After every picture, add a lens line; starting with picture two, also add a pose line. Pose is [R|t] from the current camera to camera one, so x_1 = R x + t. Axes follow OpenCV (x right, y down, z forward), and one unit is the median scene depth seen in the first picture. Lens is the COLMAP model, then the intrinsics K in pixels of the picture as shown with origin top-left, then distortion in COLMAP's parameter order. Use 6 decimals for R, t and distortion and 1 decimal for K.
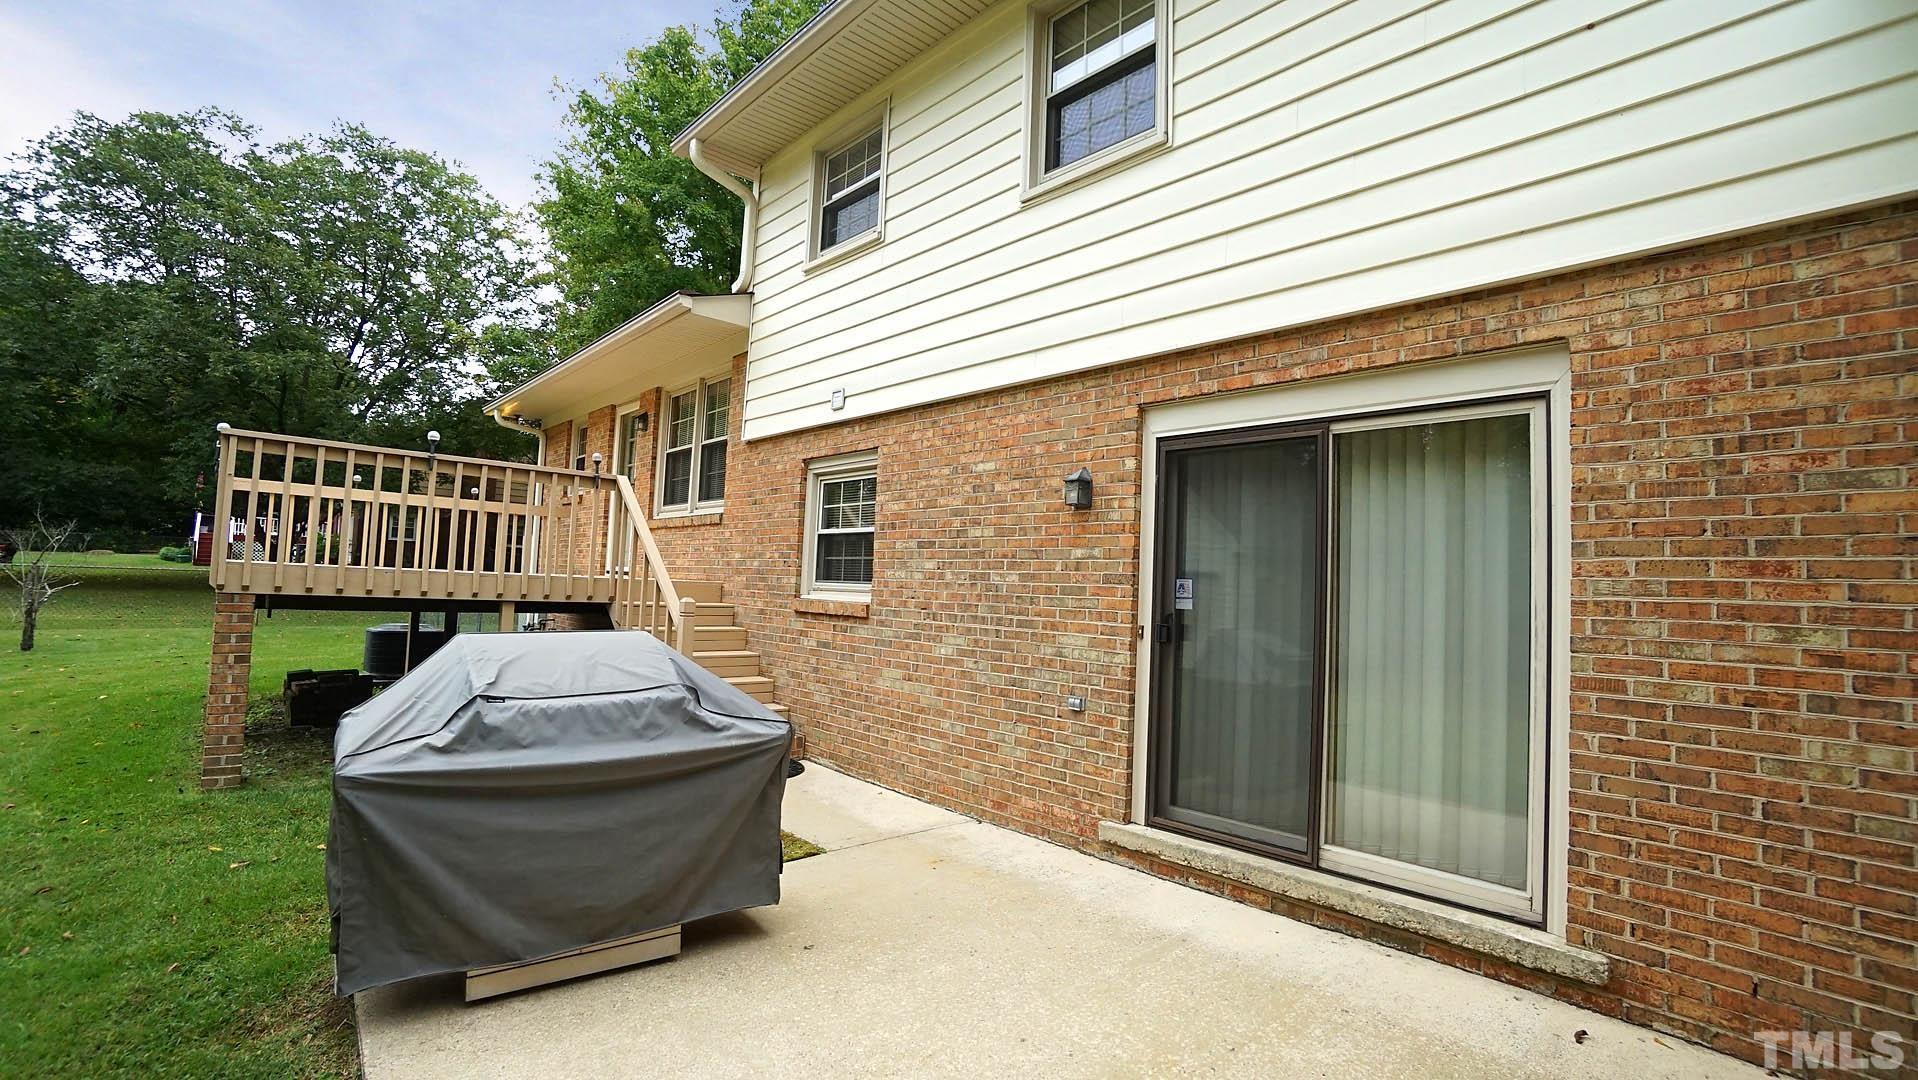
lens RADIAL K [[840.8, 0, 949.9], [0, 840.8, 539.5], [0, 0, 1]] dist [-0.066566, 0.024271]
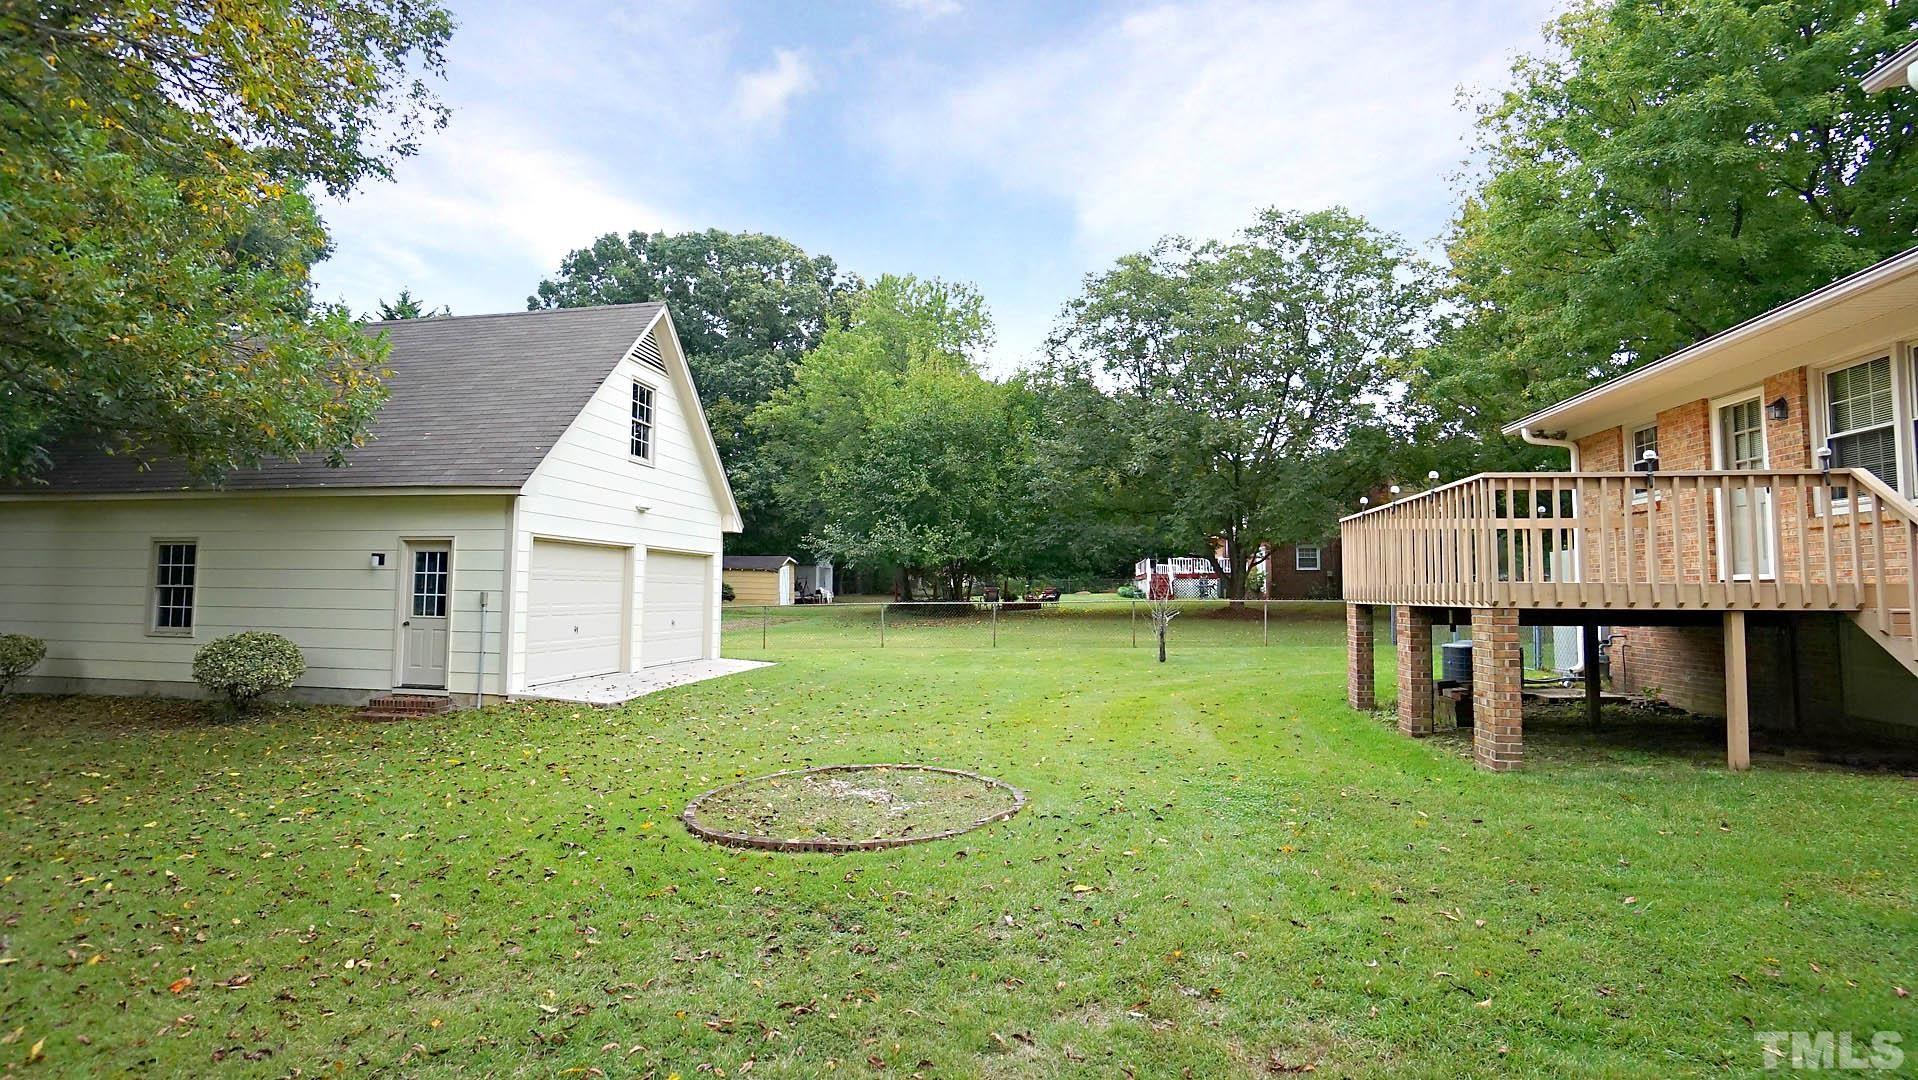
lens RADIAL K [[876.0, 0, 958.3], [0, 876.0, 537.7], [0, 0, 1]] dist [-0.032071, 0.016433]
pose [[0.637978, -0.089719, -0.764810, -0.317613], [0.067483, 0.995882, -0.060534, -0.011625], [0.767092, -0.012992, 0.641406, -0.351209]]
